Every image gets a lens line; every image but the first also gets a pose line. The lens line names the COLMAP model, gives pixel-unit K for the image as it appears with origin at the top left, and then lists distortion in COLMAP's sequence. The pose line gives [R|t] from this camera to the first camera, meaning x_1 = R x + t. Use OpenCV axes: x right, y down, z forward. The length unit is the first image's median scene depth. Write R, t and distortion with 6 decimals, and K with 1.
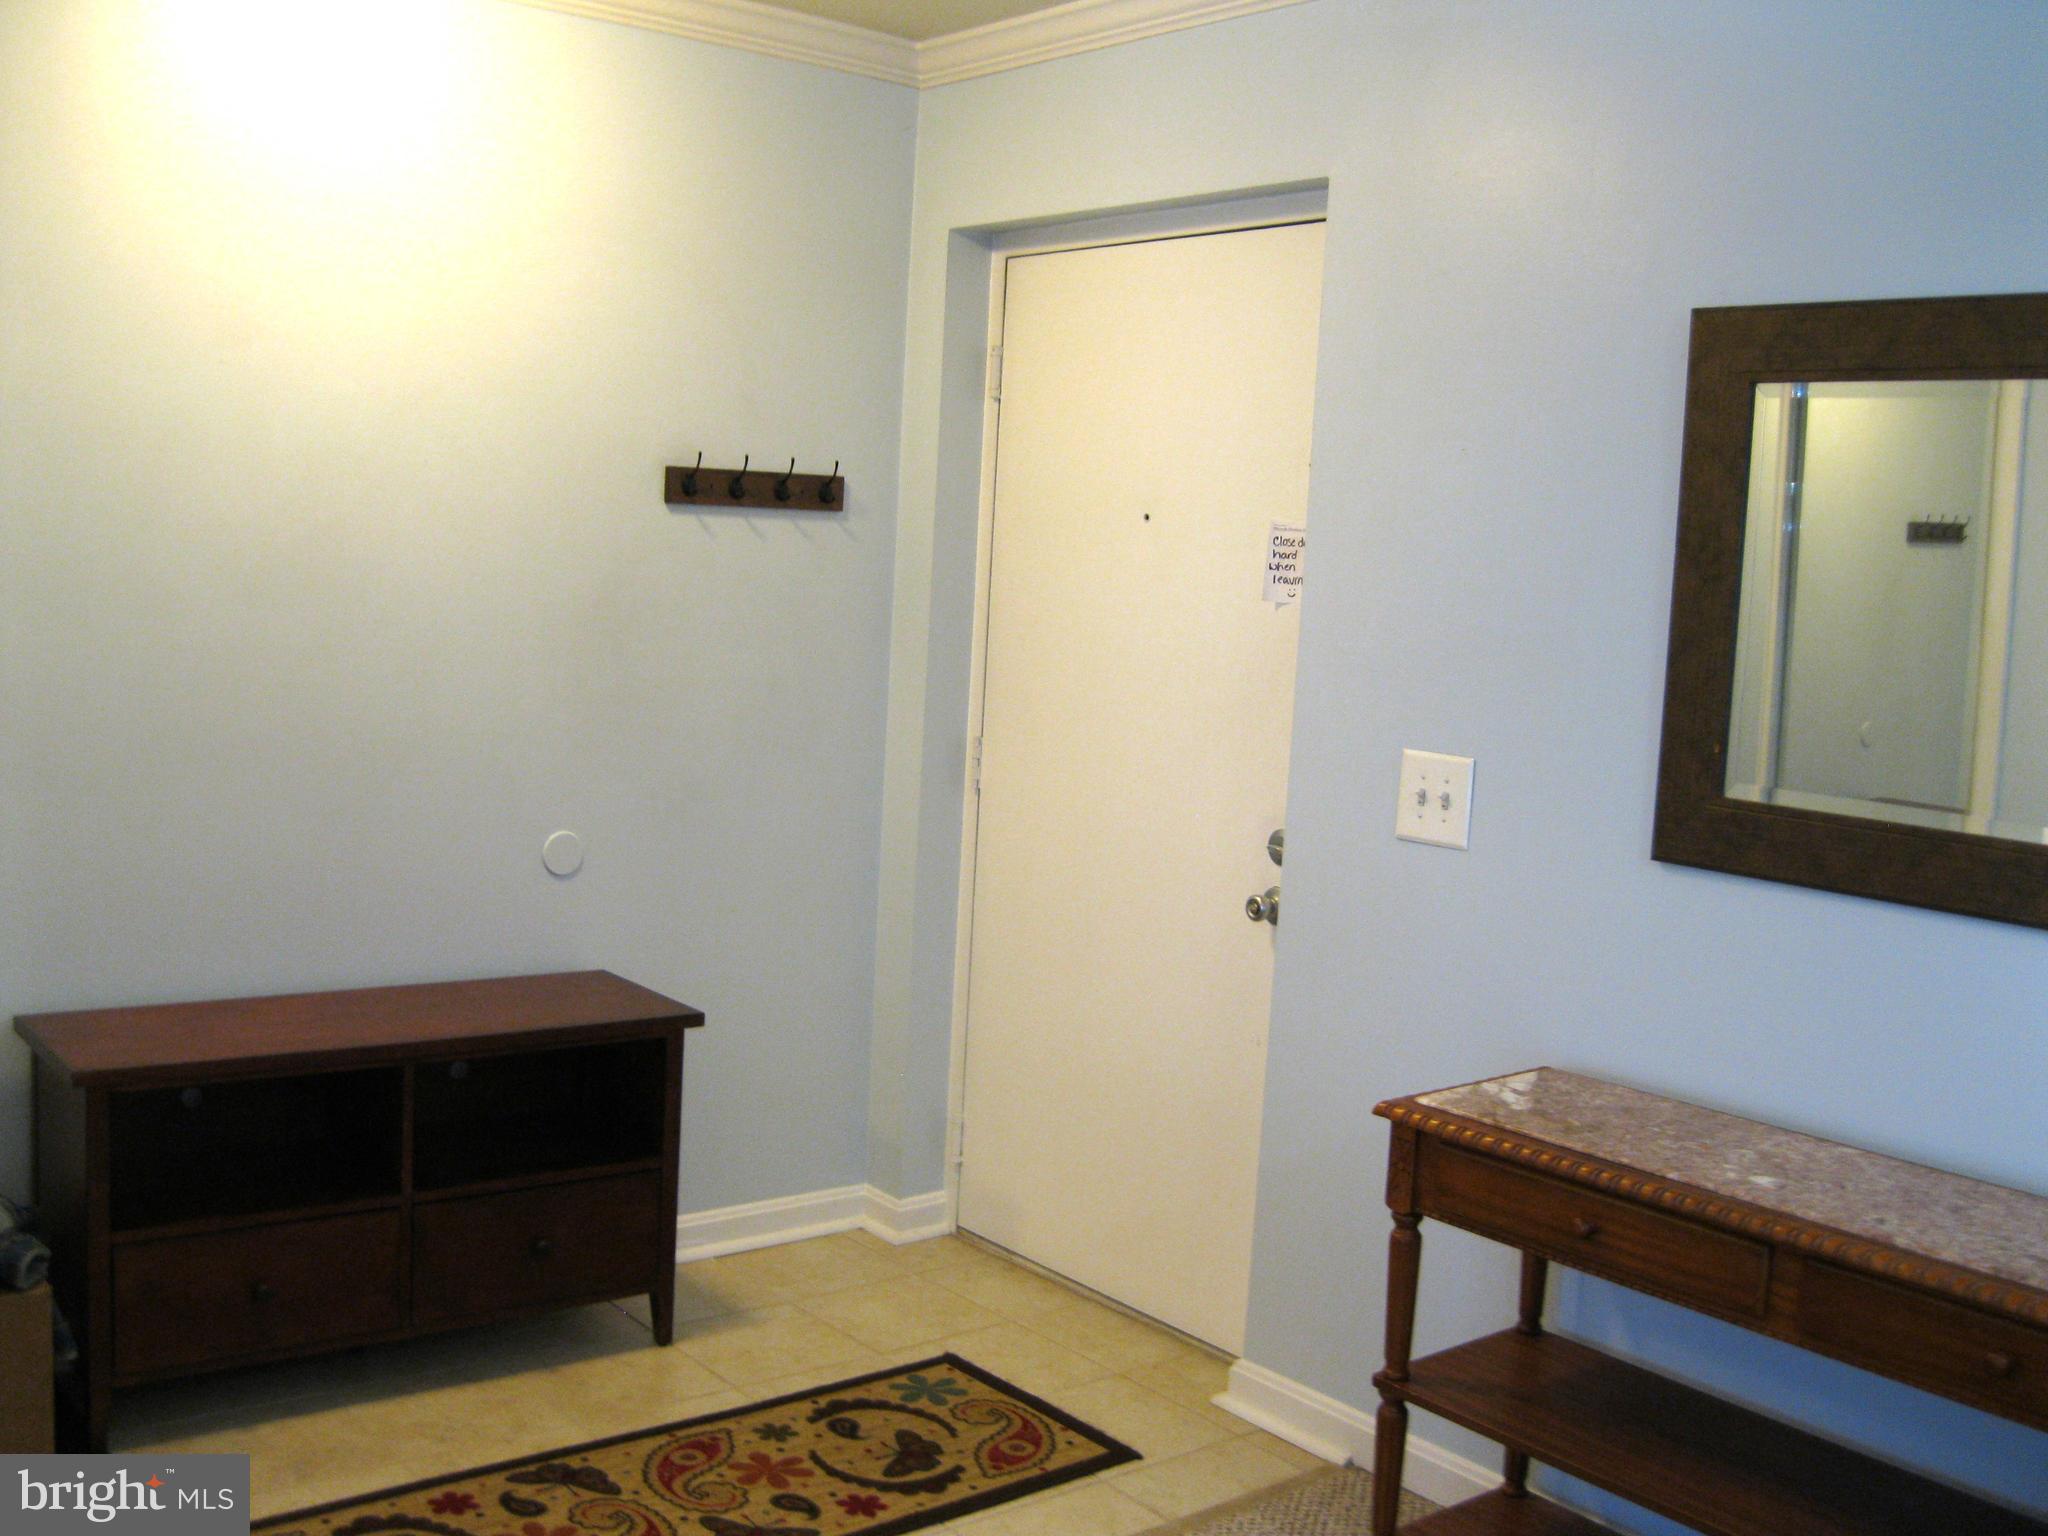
lens RADIAL K [[2057.0, 0, 1023.6], [0, 2057.0, 766.0], [0, 0, 1]] dist [-0.090664, 0.000000]
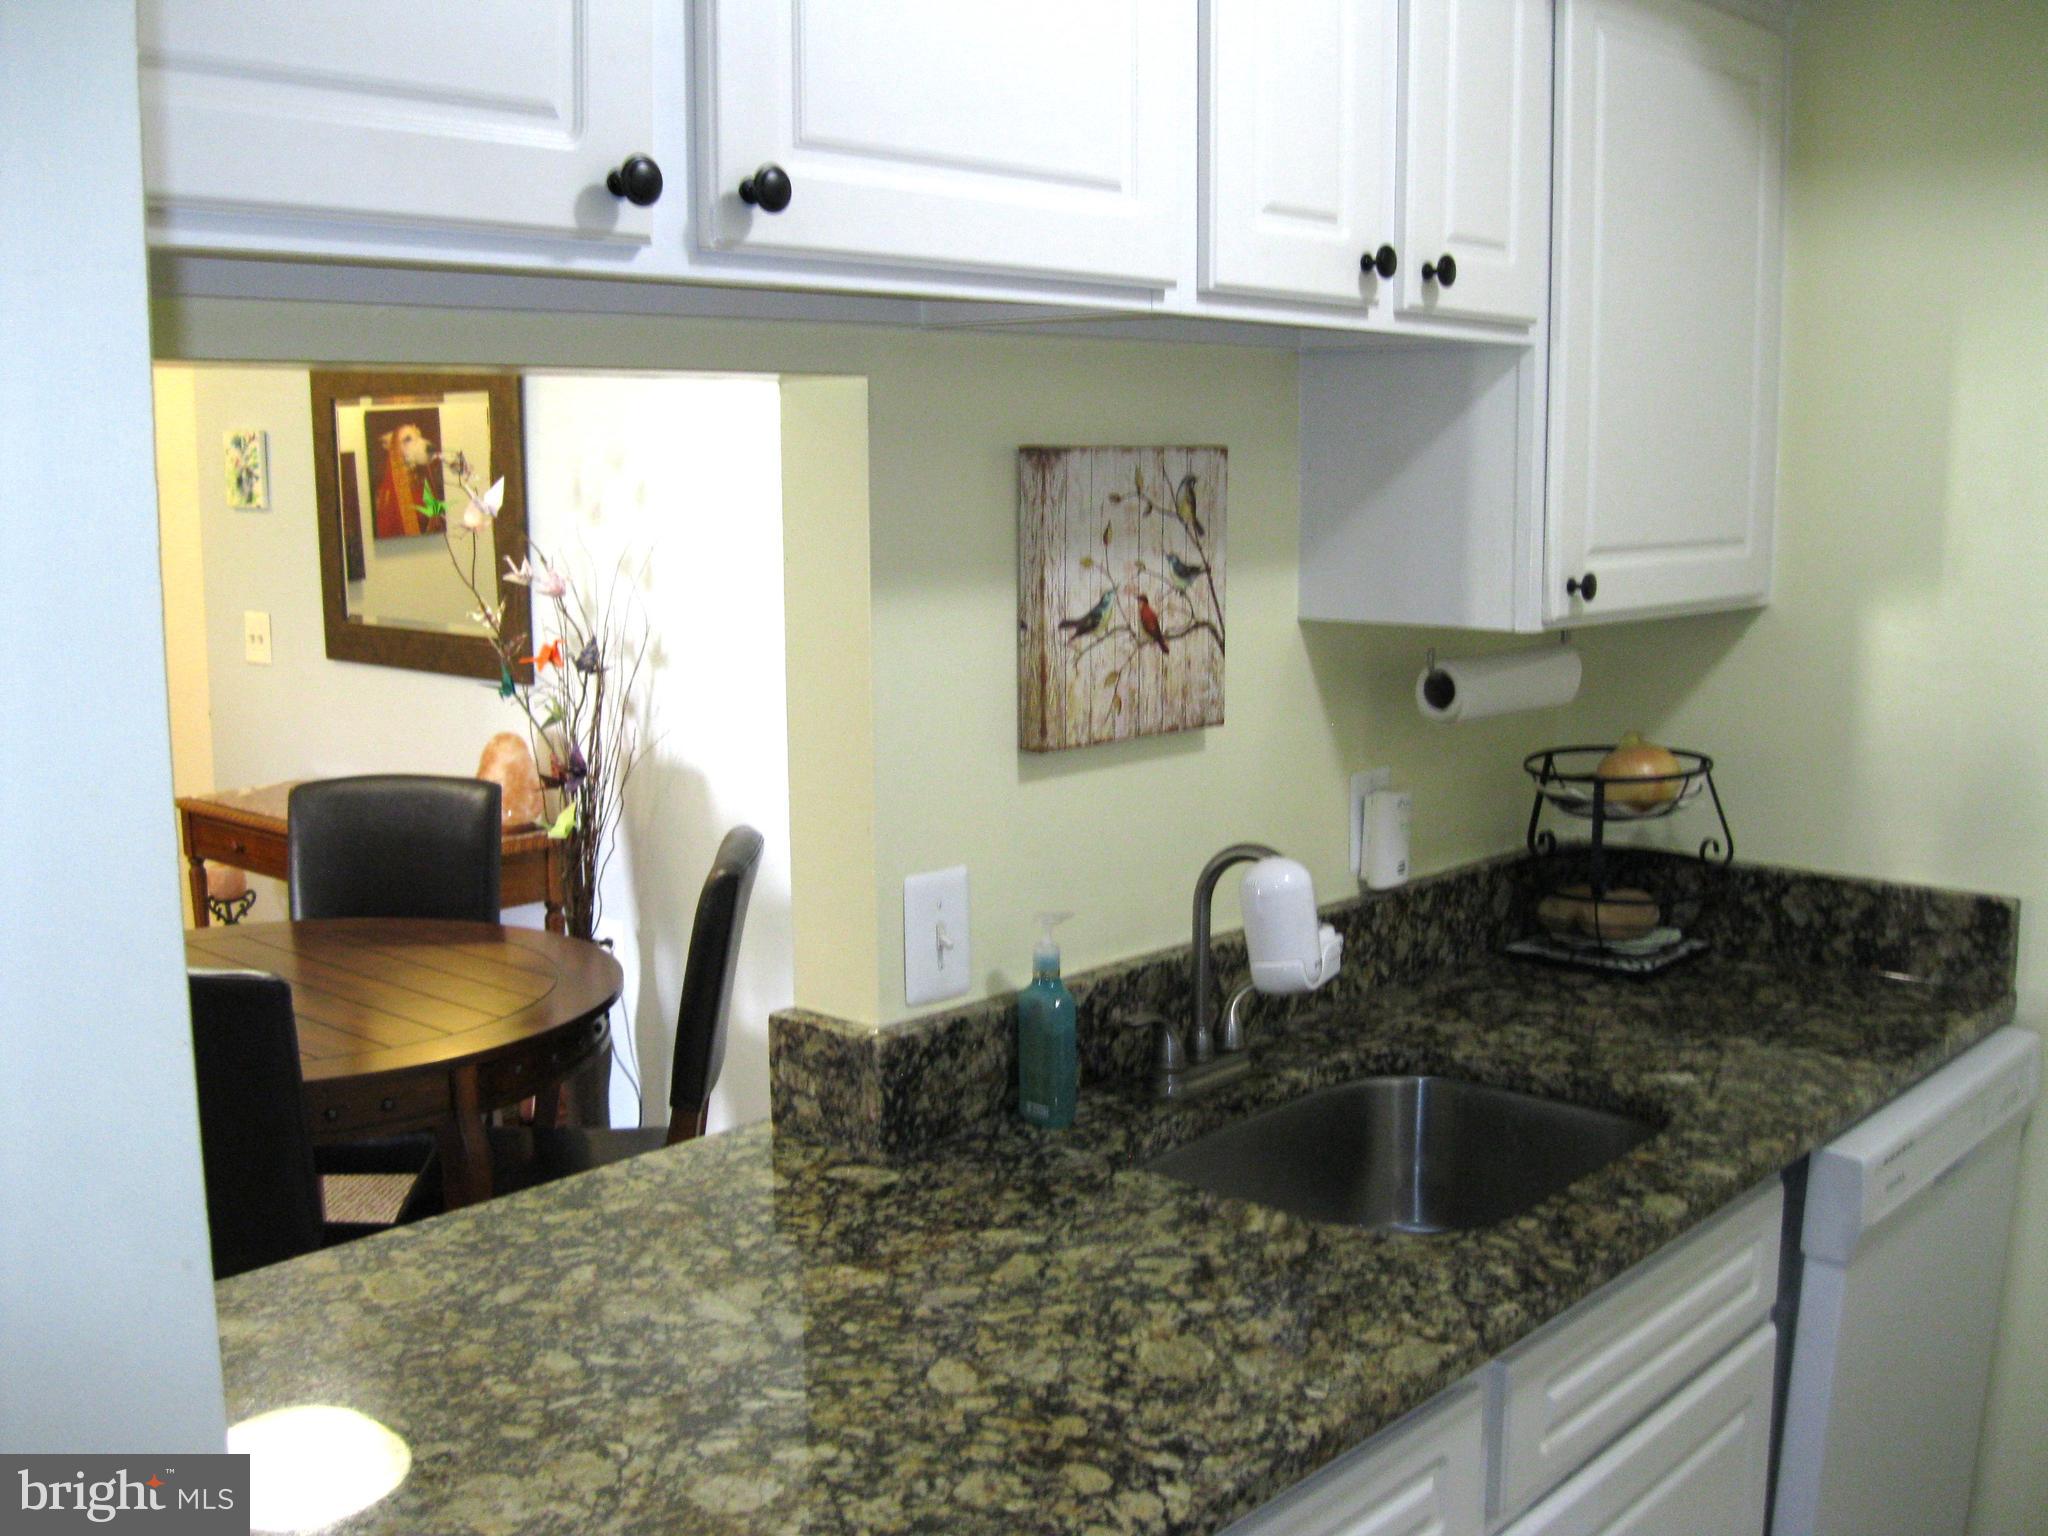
lens RADIAL K [[2057.0, 0, 1025.2], [0, 2057.0, 769.9], [0, 0, 1]] dist [-0.090664, 0.000000]
pose [[0.988815, -0.076669, 0.127932, 0.698241], [0.071317, 0.996397, 0.045907, 0.107659], [-0.130991, -0.036270, 0.990720, -0.909781]]
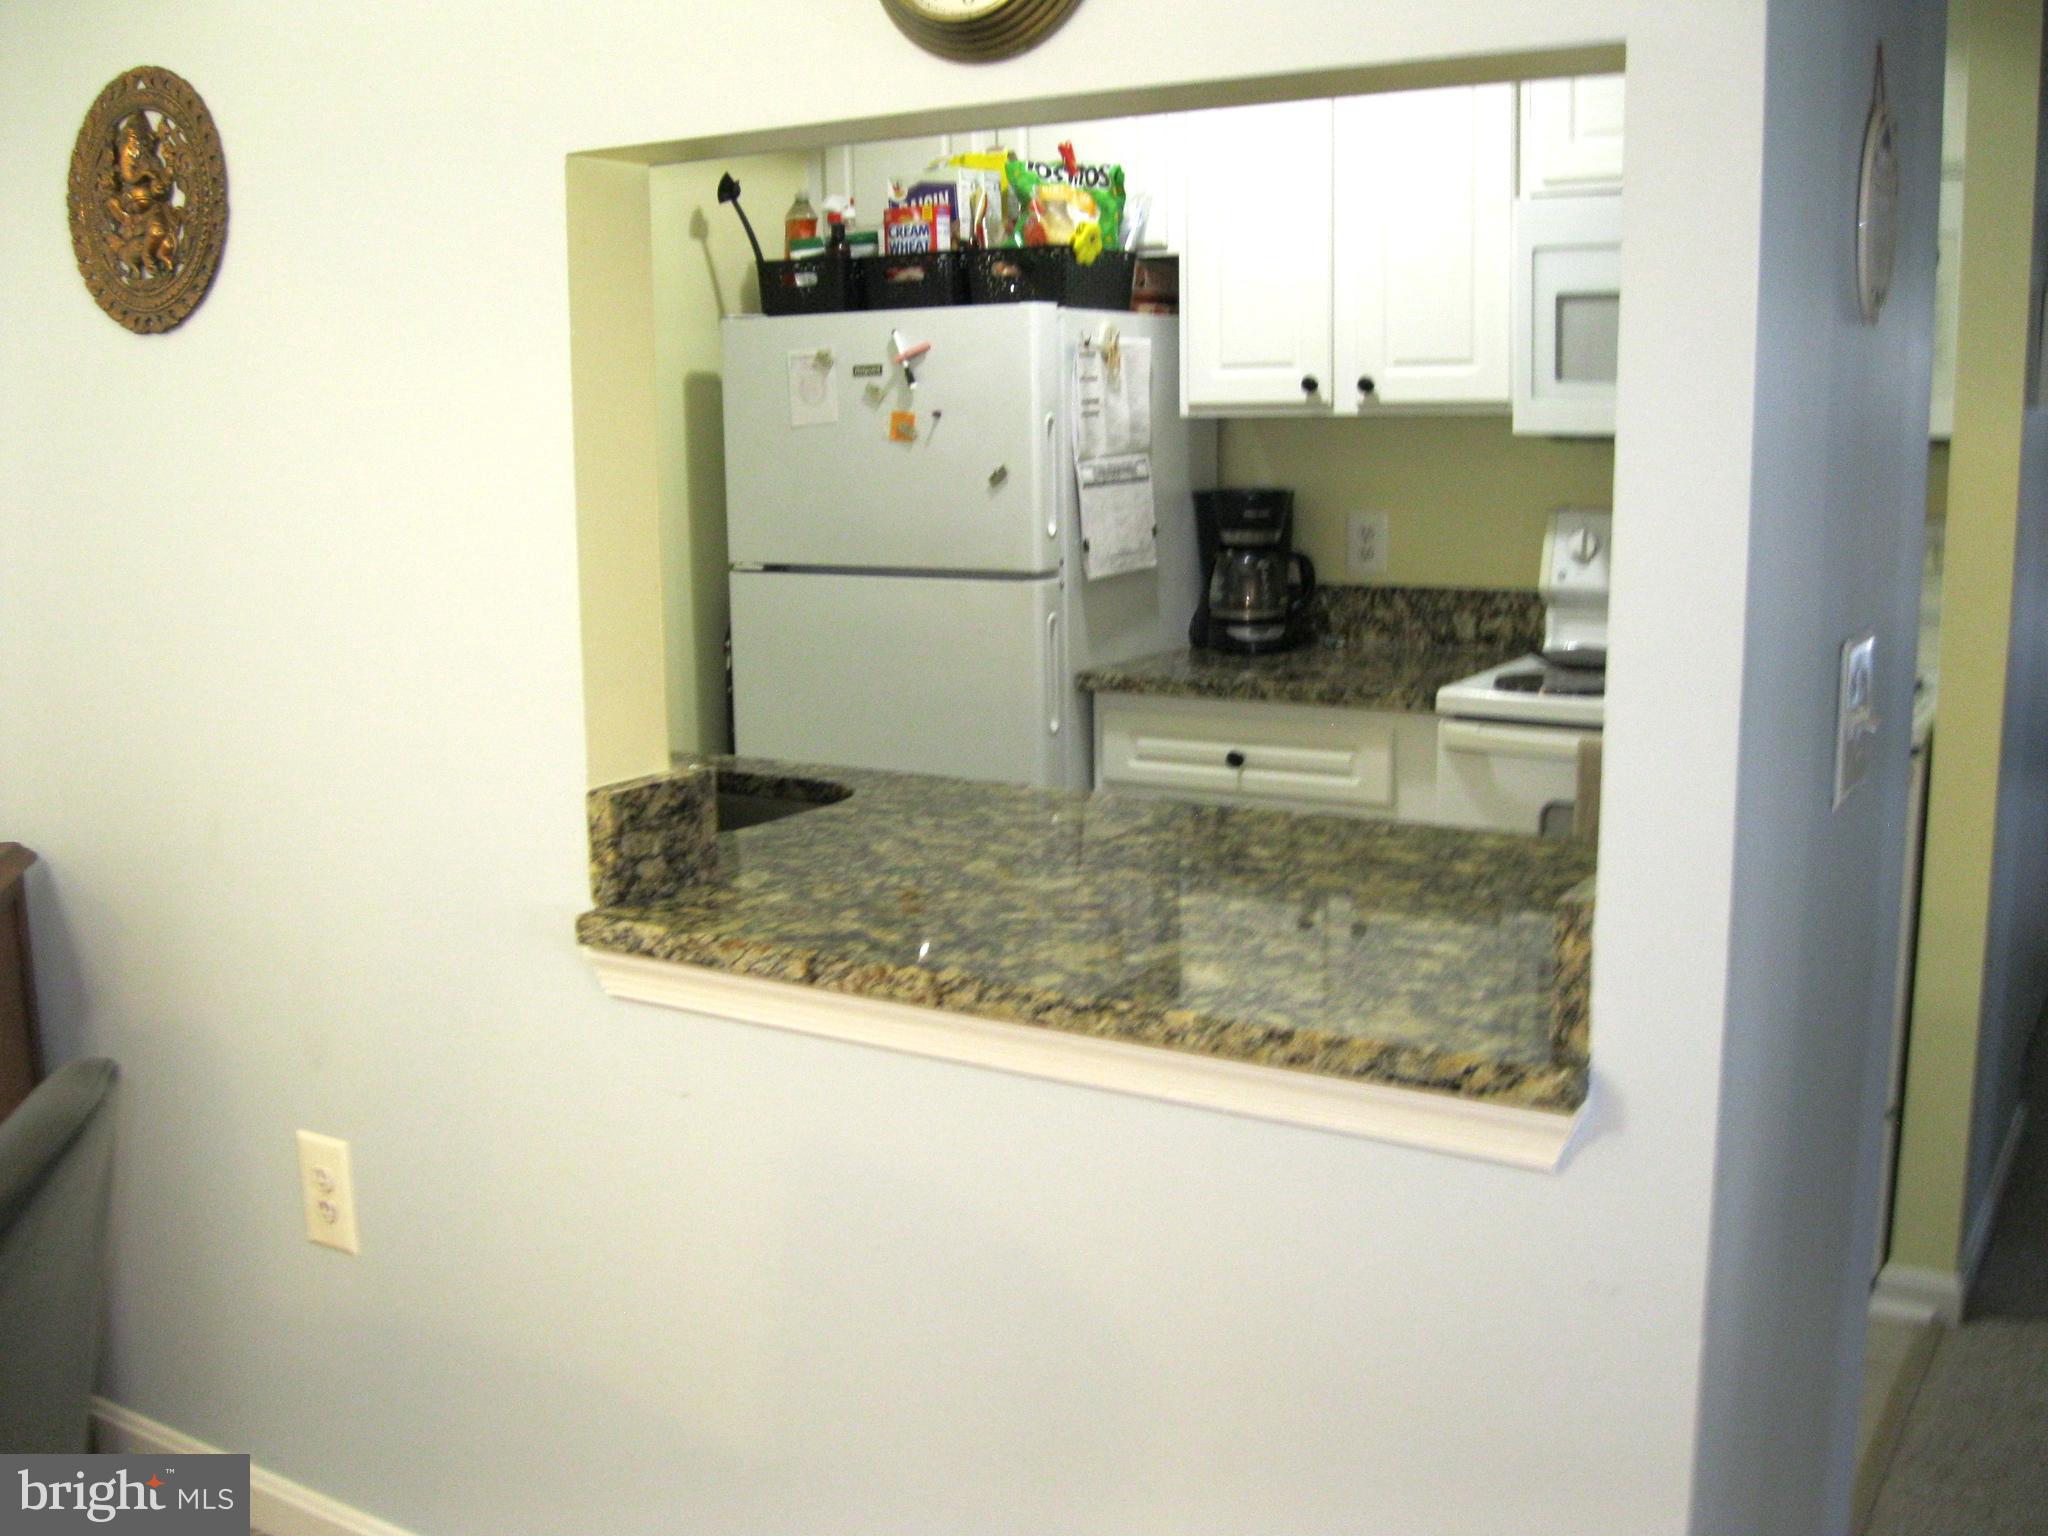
lens RADIAL K [[2057.0, 0, 1026.9], [0, 2057.0, 768.7], [0, 0, 1]] dist [-0.090664, 0.000000]
pose [[-0.327162, -0.207767, 0.921845, -1.682803], [0.096089, 0.963159, 0.251180, -0.099470], [-0.940070, 0.170755, -0.295145, 1.779484]]
